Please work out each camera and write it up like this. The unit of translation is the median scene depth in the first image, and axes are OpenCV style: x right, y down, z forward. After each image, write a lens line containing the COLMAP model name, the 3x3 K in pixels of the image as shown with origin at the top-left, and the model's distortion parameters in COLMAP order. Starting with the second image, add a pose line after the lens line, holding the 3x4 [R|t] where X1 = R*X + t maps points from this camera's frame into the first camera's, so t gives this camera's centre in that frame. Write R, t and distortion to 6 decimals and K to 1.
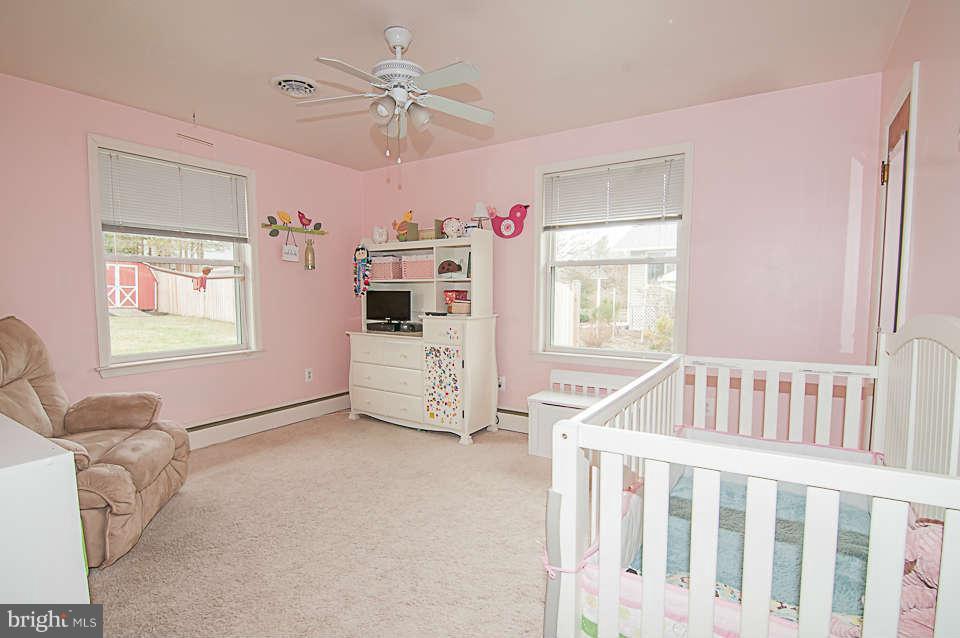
lens RADIAL K [[461.8, 0, 482.0], [0, 461.8, 325.1], [0, 0, 1]] dist [-0.008116, -0.000781]
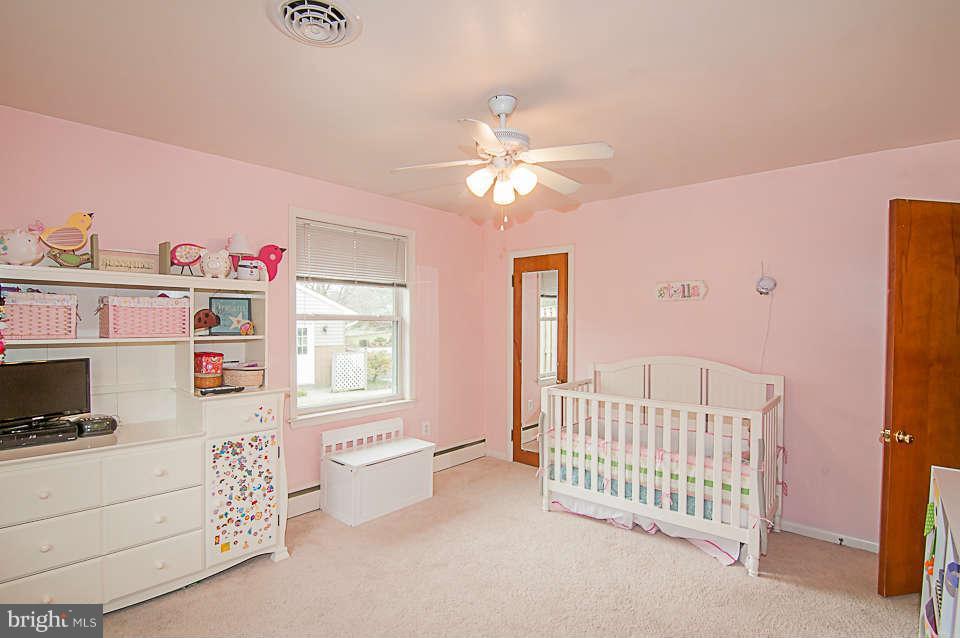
lens RADIAL K [[435.3, 0, 480.0], [0, 435.3, 319.0], [0, 0, 1]] dist [-0.055282, -0.000131]
pose [[0.177523, 0.012574, 0.984036, -0.639376], [0.072397, 0.997042, -0.025800, -0.084704], [-0.981450, 0.075821, 0.176088, 0.528142]]
